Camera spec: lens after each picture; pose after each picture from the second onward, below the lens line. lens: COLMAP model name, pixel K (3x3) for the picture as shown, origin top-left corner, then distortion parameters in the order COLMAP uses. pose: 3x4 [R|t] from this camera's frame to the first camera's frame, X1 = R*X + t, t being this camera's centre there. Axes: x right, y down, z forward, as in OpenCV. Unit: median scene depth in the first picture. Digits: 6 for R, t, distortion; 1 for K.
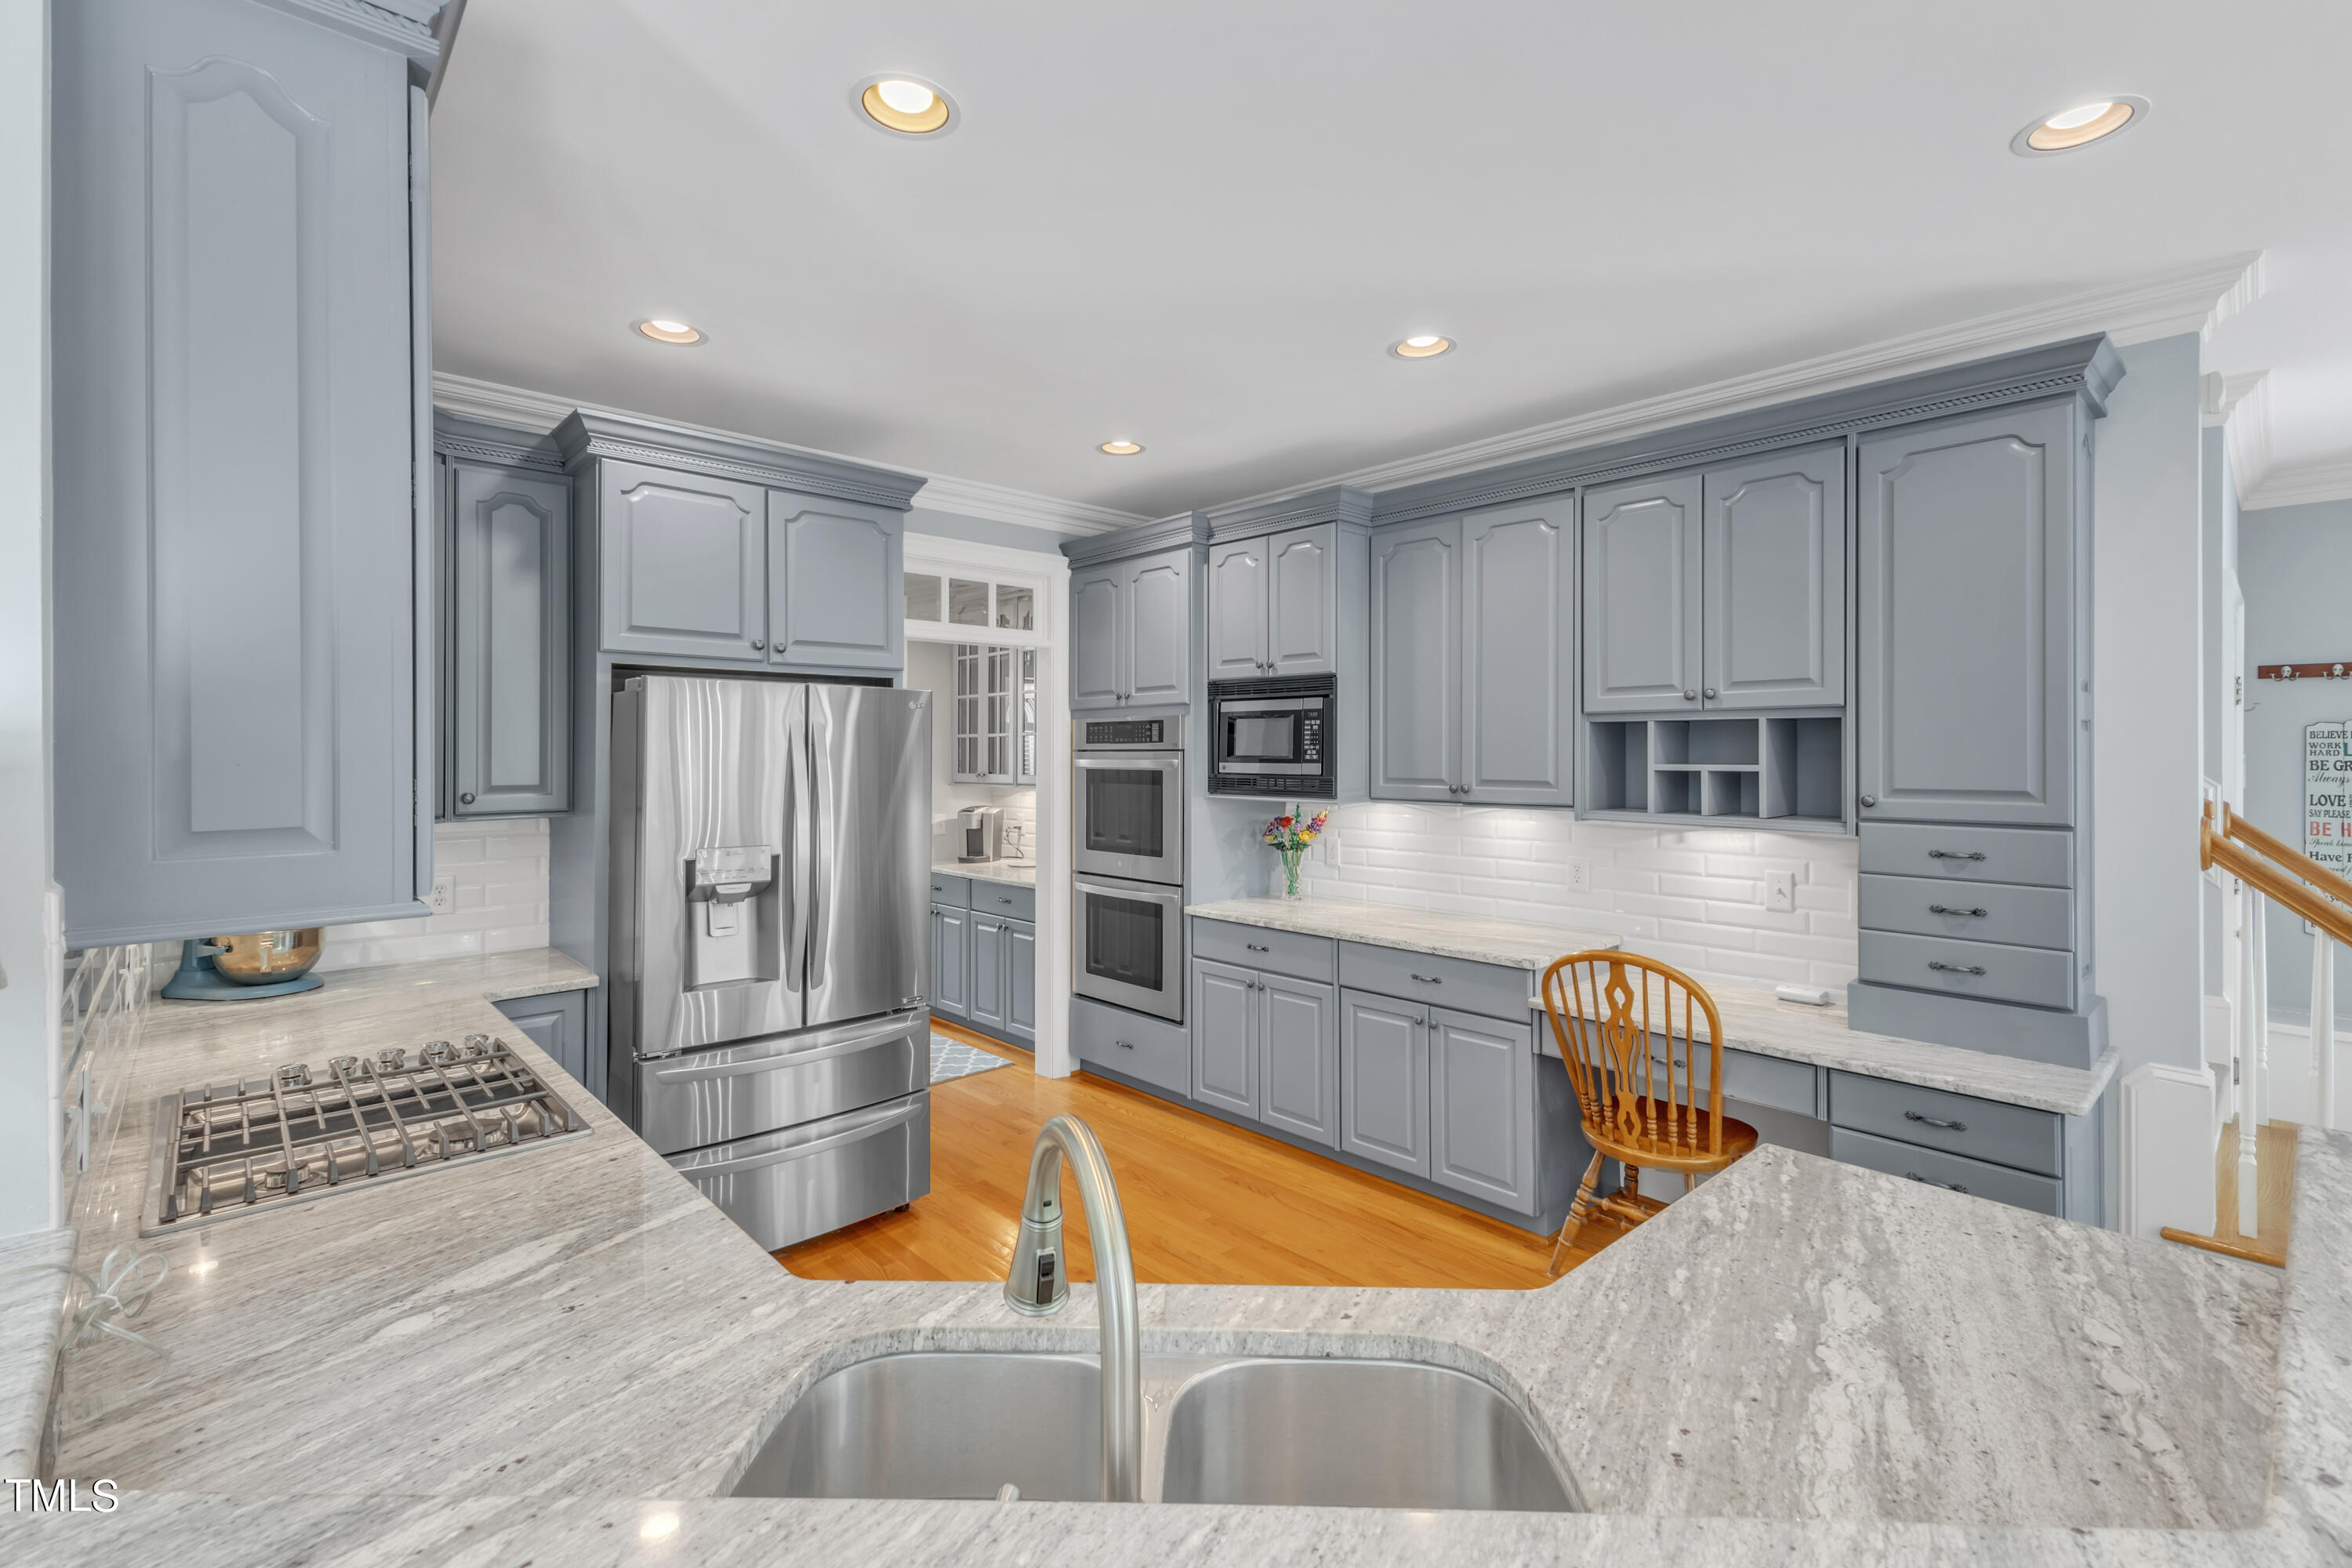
lens RADIAL K [[1043.1, 0, 1174.2], [0, 1043.1, 745.3], [0, 0, 1]] dist [0.012133, -0.001184]
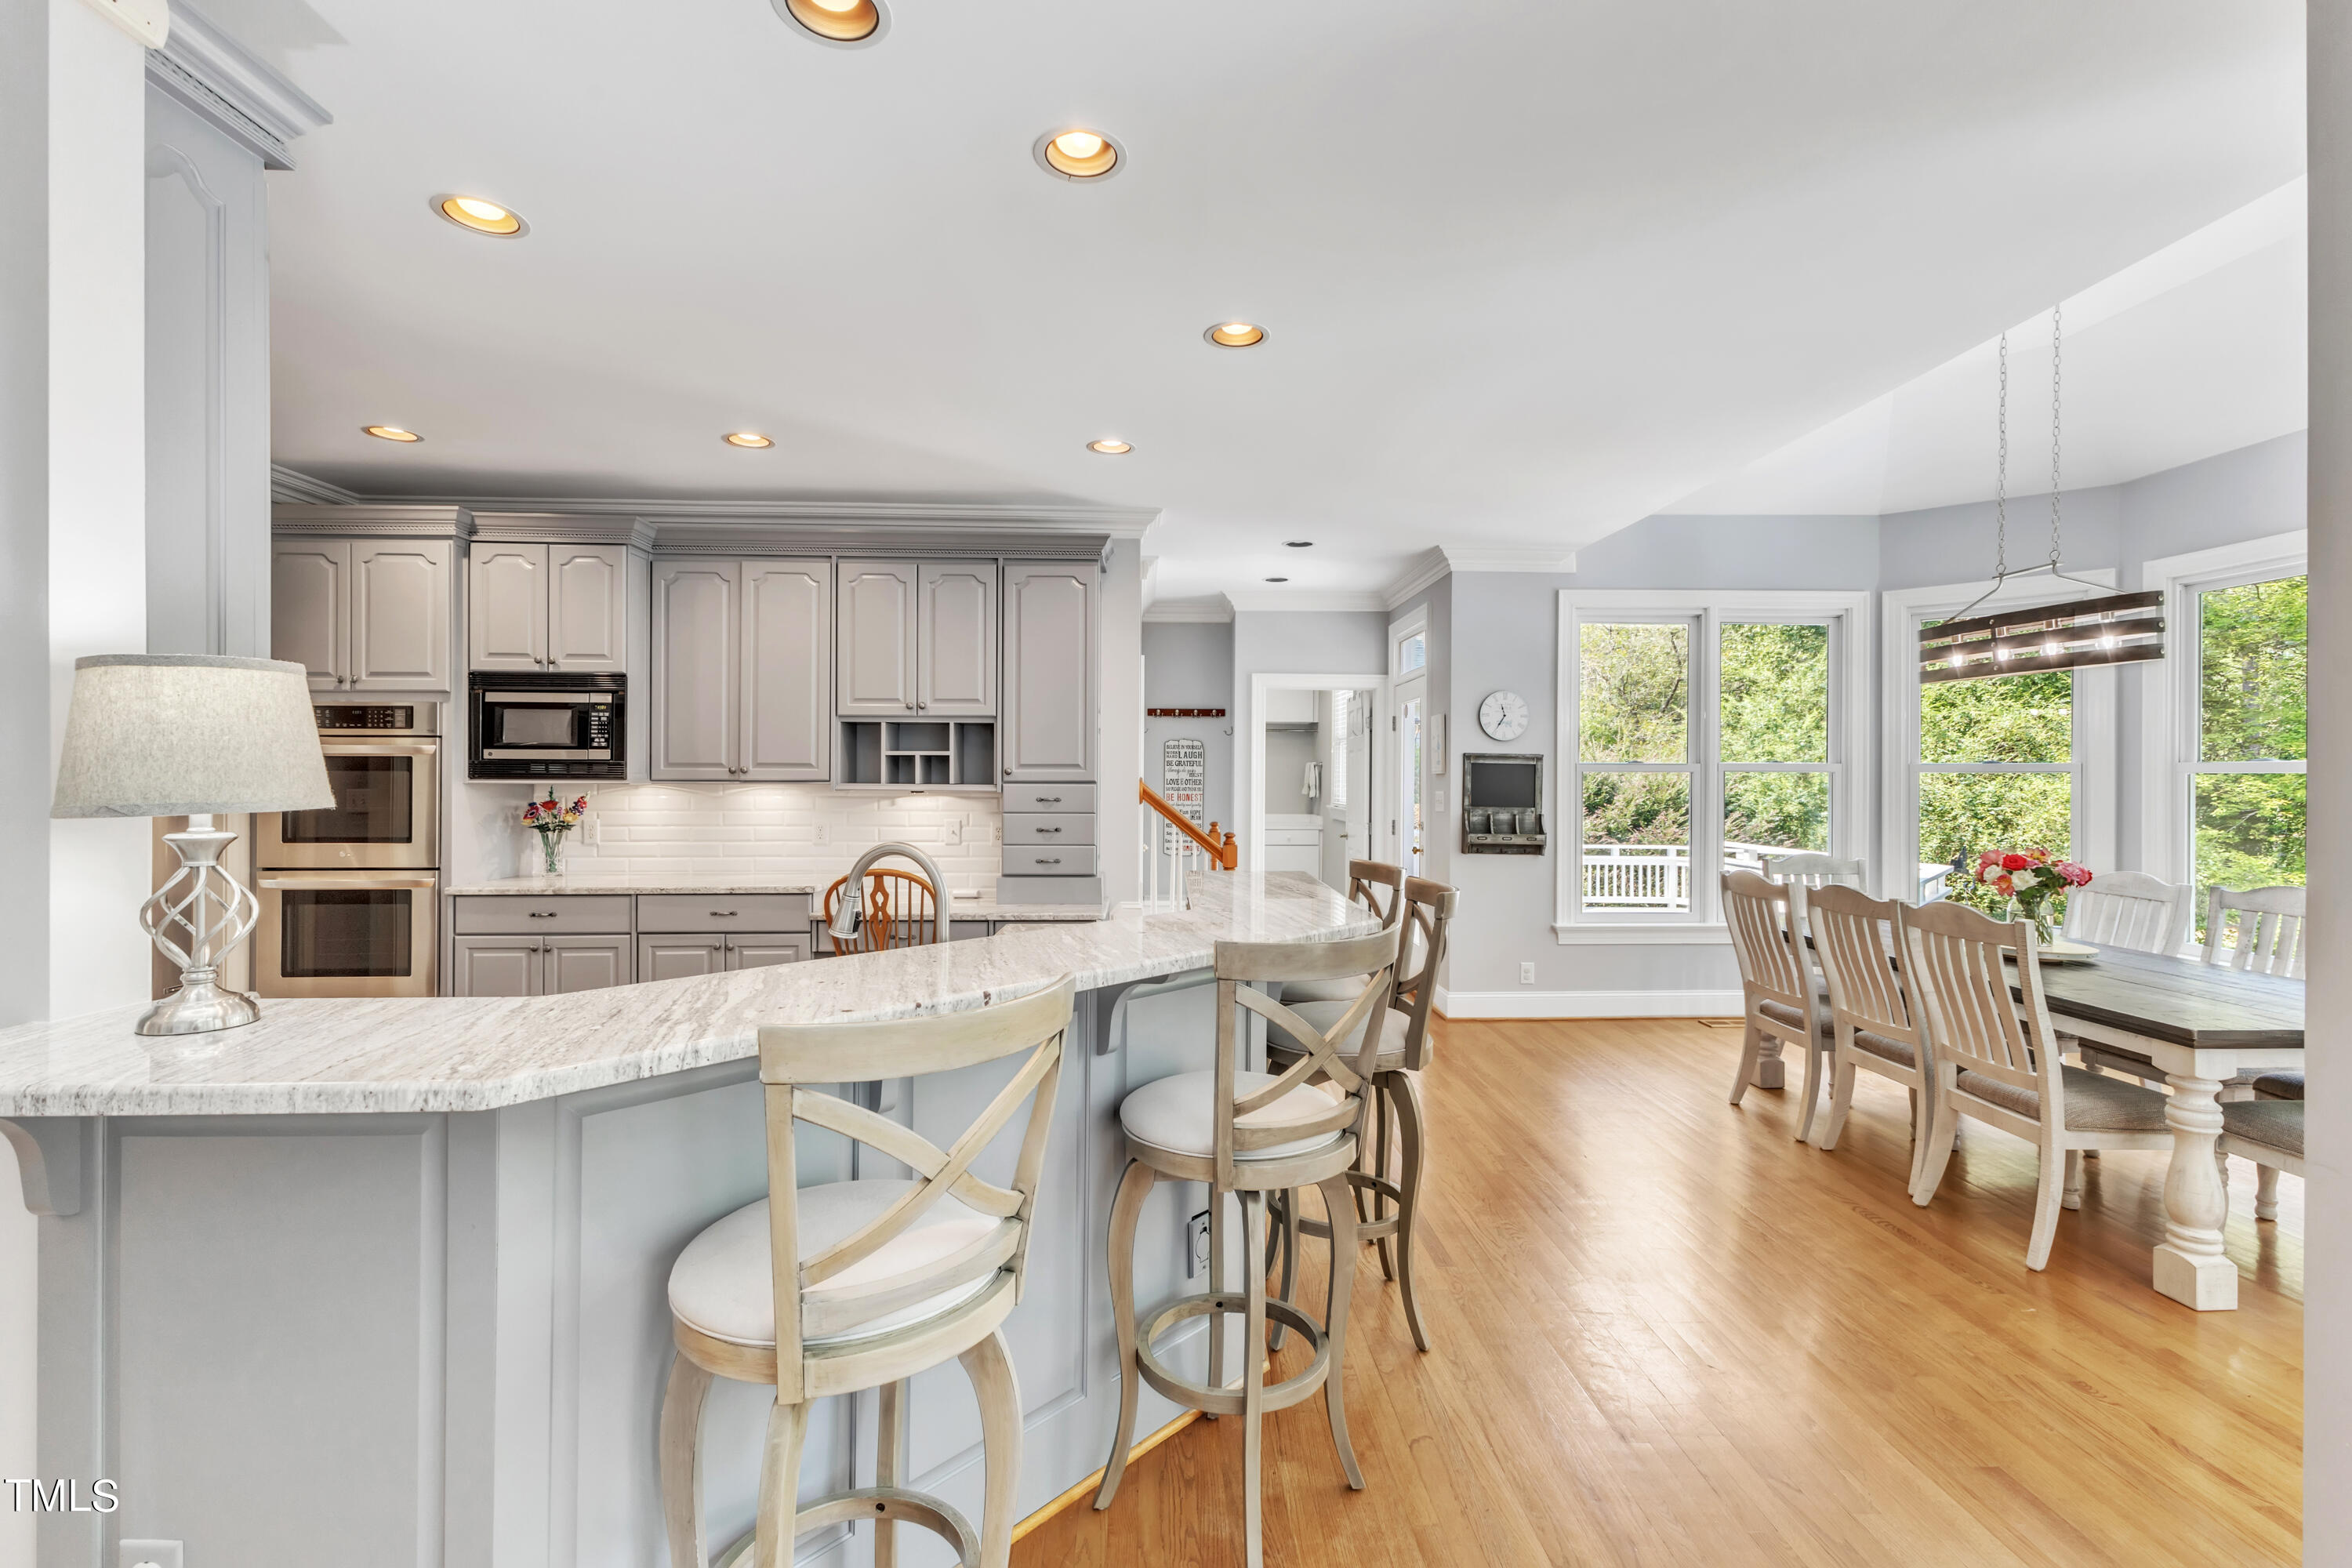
lens RADIAL K [[1043.1, 0, 1187.5], [0, 1043.1, 778.6], [0, 0, 1]] dist [0.012133, -0.001184]
pose [[0.653353, 0.000452, 0.757054, -0.340243], [-0.008888, 0.999935, 0.007074, 0.037368], [-0.757002, -0.011350, 0.653314, -0.268106]]
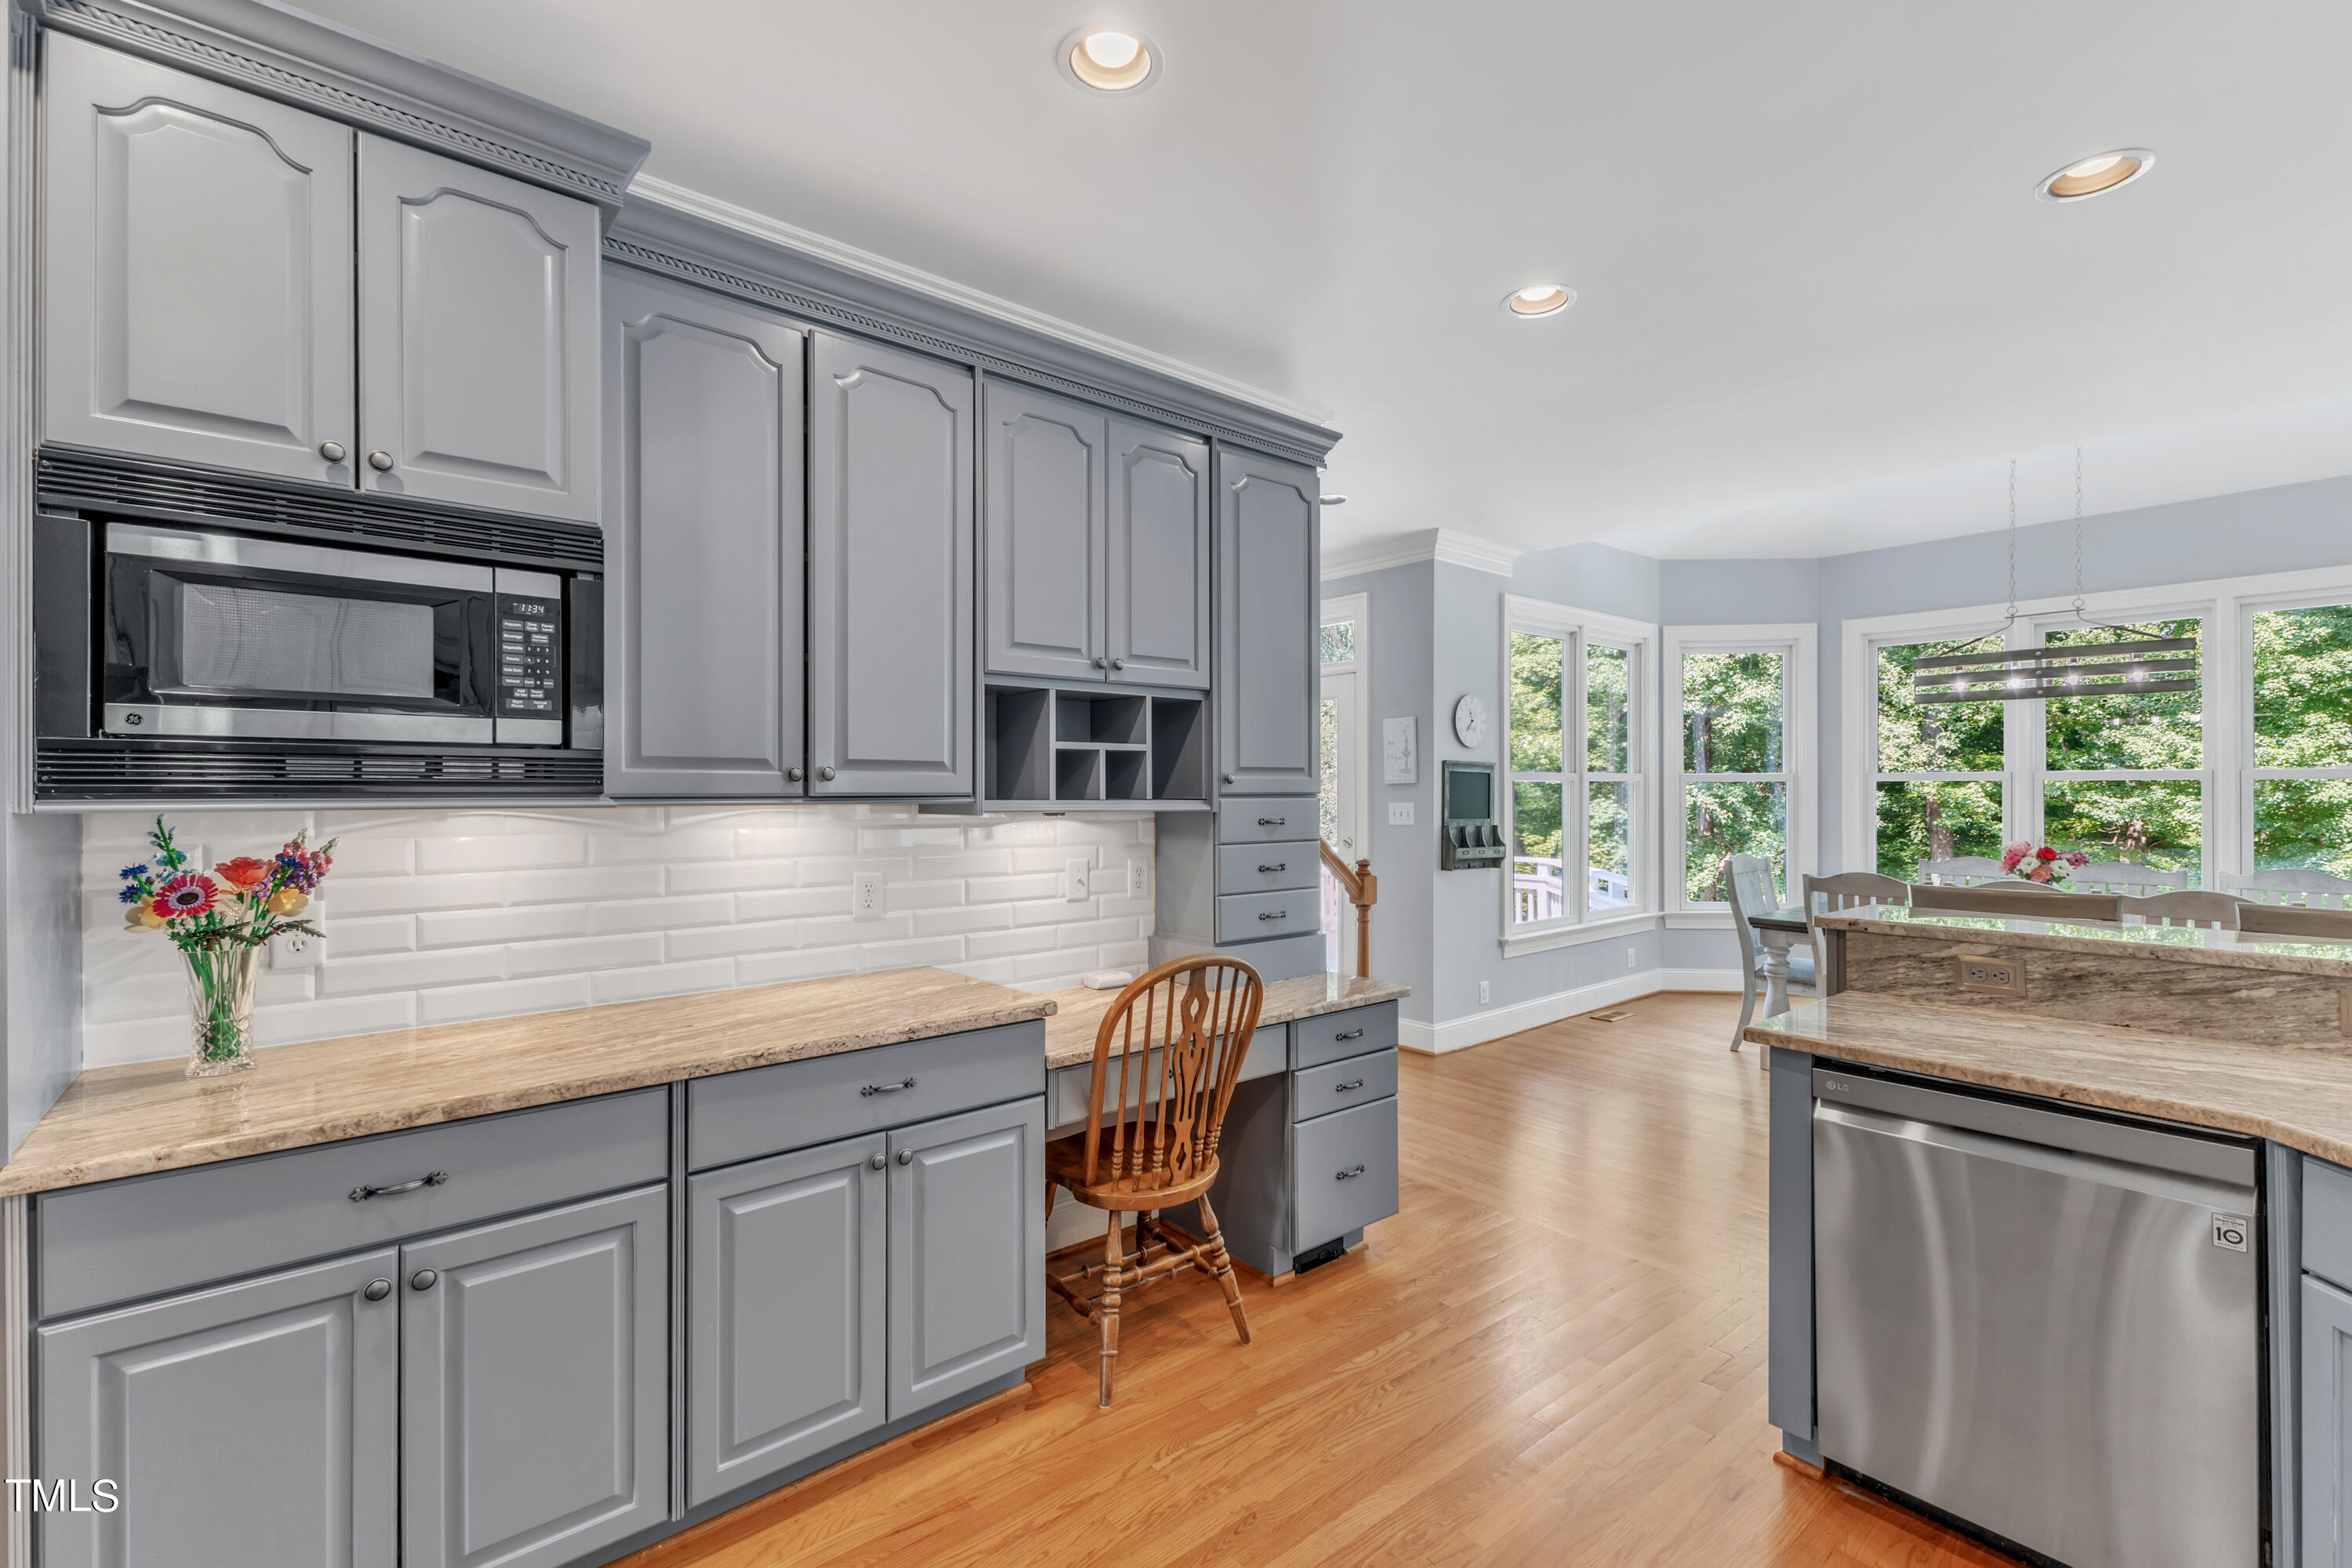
lens RADIAL K [[1043.1, 0, 1196.0], [0, 1043.1, 790.1], [0, 0, 1]] dist [0.012133, -0.001184]
pose [[0.033252, -0.000426, 0.999447, -0.321744], [-0.004854, 0.999988, 0.000587, 0.048437], [-0.999435, -0.004871, 0.033250, 0.742696]]
